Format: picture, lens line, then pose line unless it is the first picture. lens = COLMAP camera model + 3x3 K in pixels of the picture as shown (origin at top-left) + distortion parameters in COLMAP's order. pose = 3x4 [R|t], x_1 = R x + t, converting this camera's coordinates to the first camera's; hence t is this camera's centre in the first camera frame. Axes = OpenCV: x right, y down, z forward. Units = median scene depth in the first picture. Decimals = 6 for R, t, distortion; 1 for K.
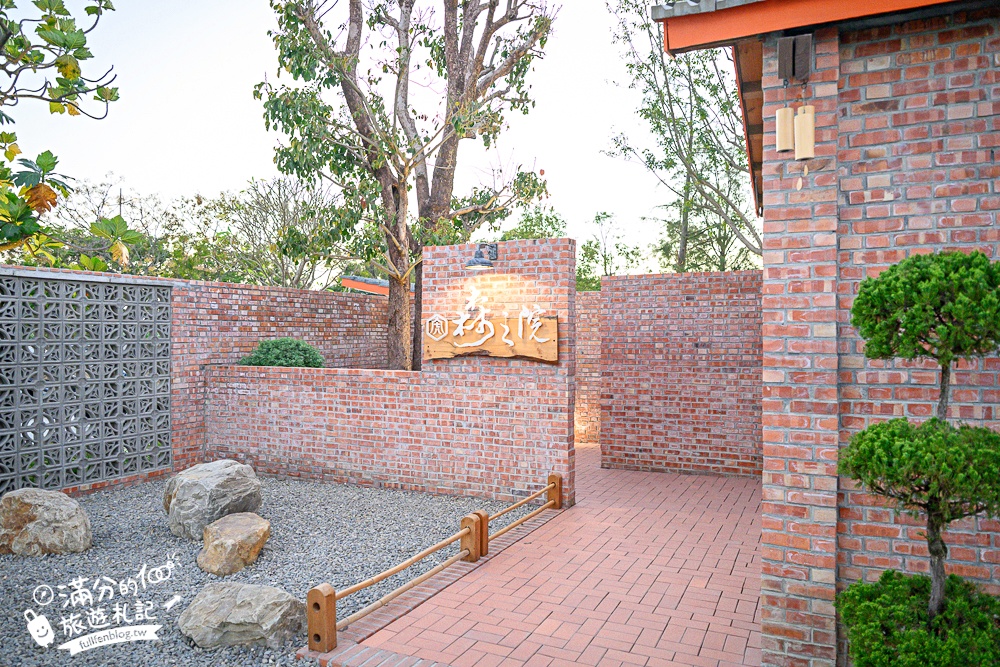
lens RADIAL K [[712.8, 0, 500.8], [0, 712.8, 333.0], [0, 0, 1]] dist [0.001471, -0.002242]
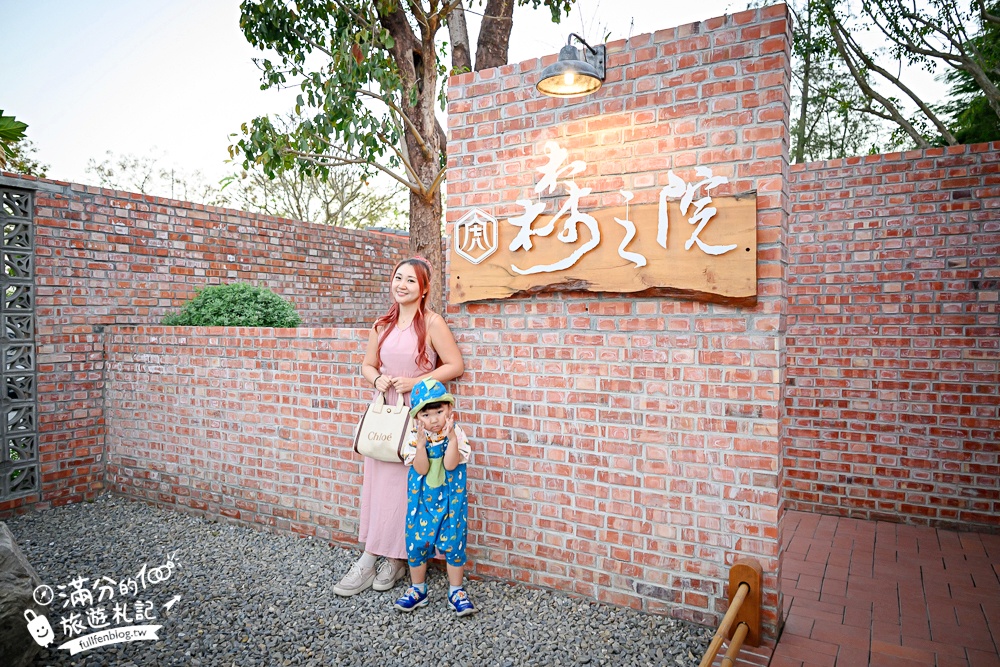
lens RADIAL K [[712.8, 0, 498.3], [0, 712.8, 332.9], [0, 0, 1]] dist [0.001471, -0.002242]
pose [[0.997016, 0.002725, -0.077147, -0.032172], [-0.000947, 0.999733, 0.023070, 0.040626], [0.077189, -0.022928, 0.996753, 0.453068]]
